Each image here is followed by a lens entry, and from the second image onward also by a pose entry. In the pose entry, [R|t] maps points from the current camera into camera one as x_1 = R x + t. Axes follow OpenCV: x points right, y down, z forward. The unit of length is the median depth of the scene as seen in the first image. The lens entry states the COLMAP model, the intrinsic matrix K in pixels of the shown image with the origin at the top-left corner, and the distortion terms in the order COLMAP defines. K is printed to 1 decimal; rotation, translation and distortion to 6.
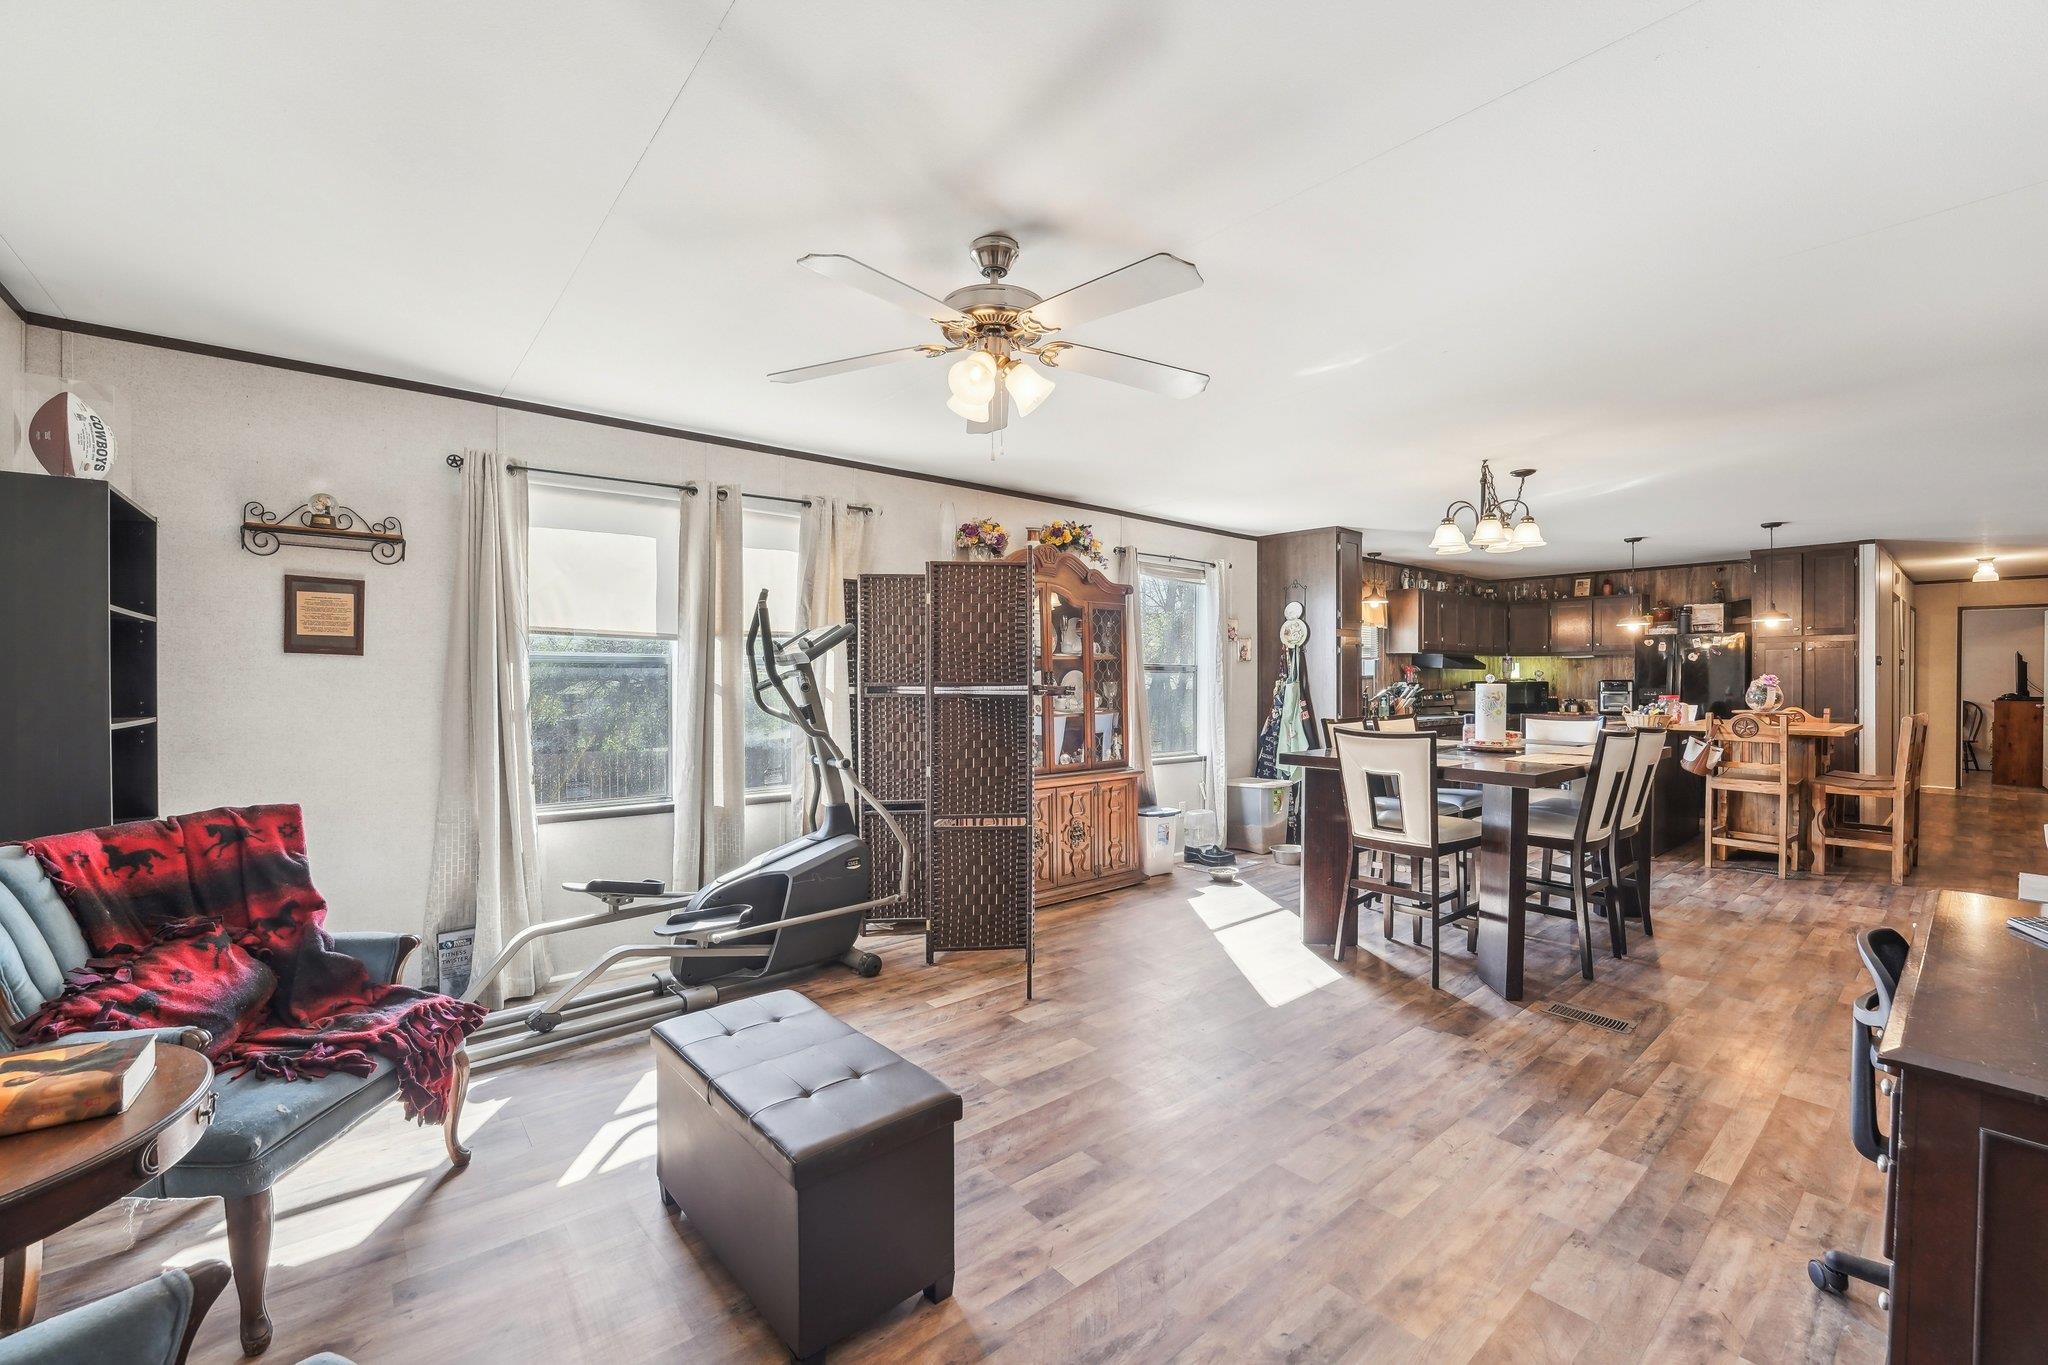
lens RADIAL K [[835.9, 0, 1038.1], [0, 835.9, 693.0], [0, 0, 1]] dist [-0.002215, -0.000181]
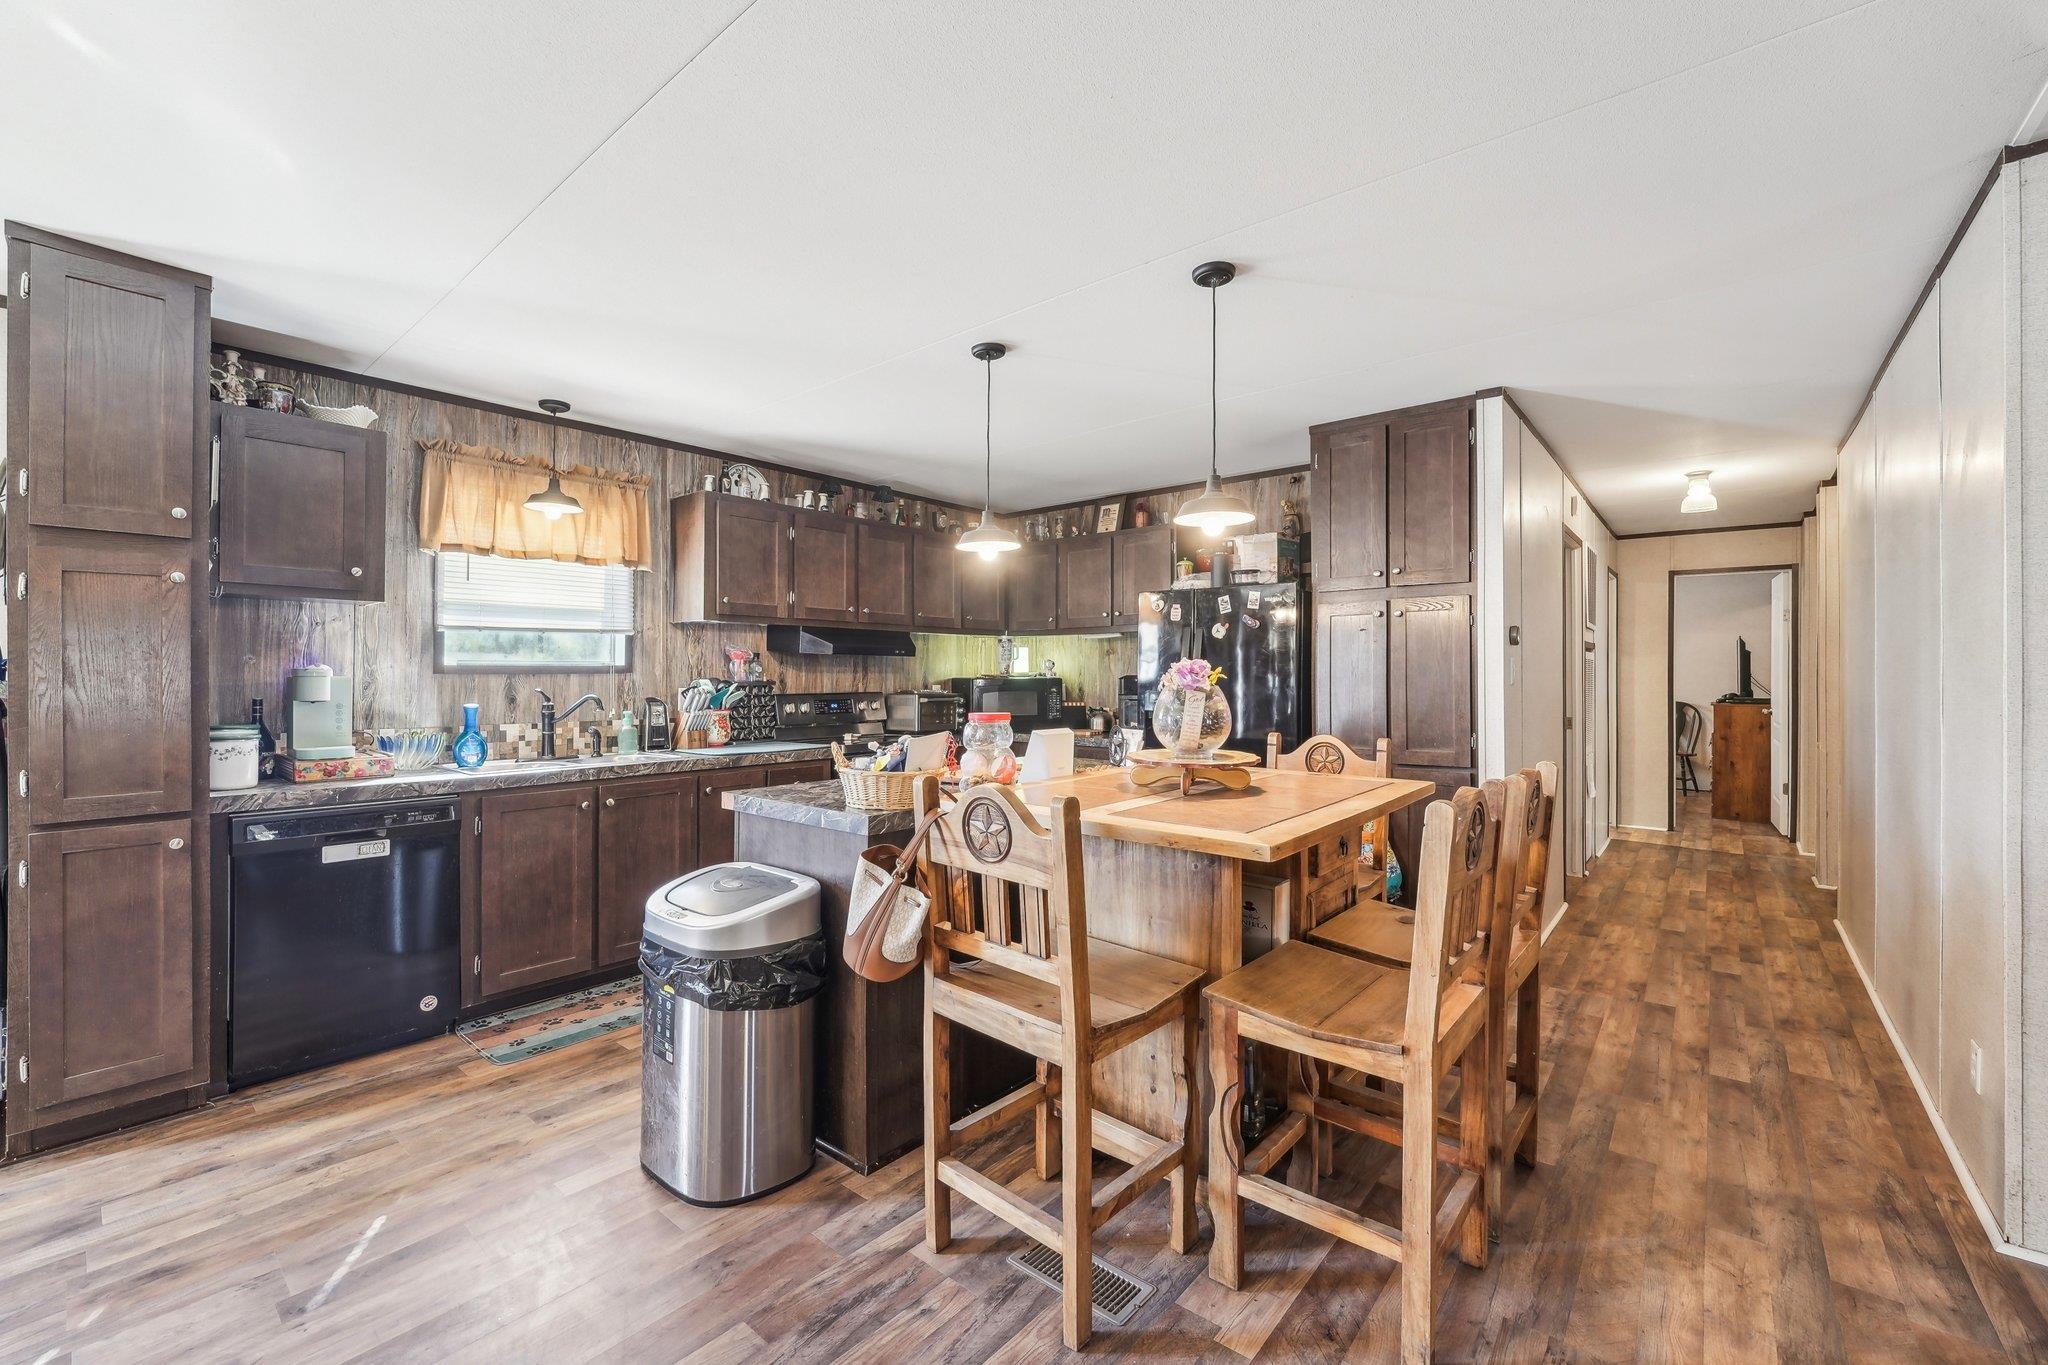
lens RADIAL K [[834.7, 0, 989.1], [0, 834.7, 670.7], [0, 0, 1]] dist [-0.013054, 0.000044]
pose [[0.991142, 0.003885, 0.132747, 0.653480], [-0.001379, 0.999819, -0.018965, -0.007936], [-0.132797, 0.018615, 0.990968, 0.565848]]
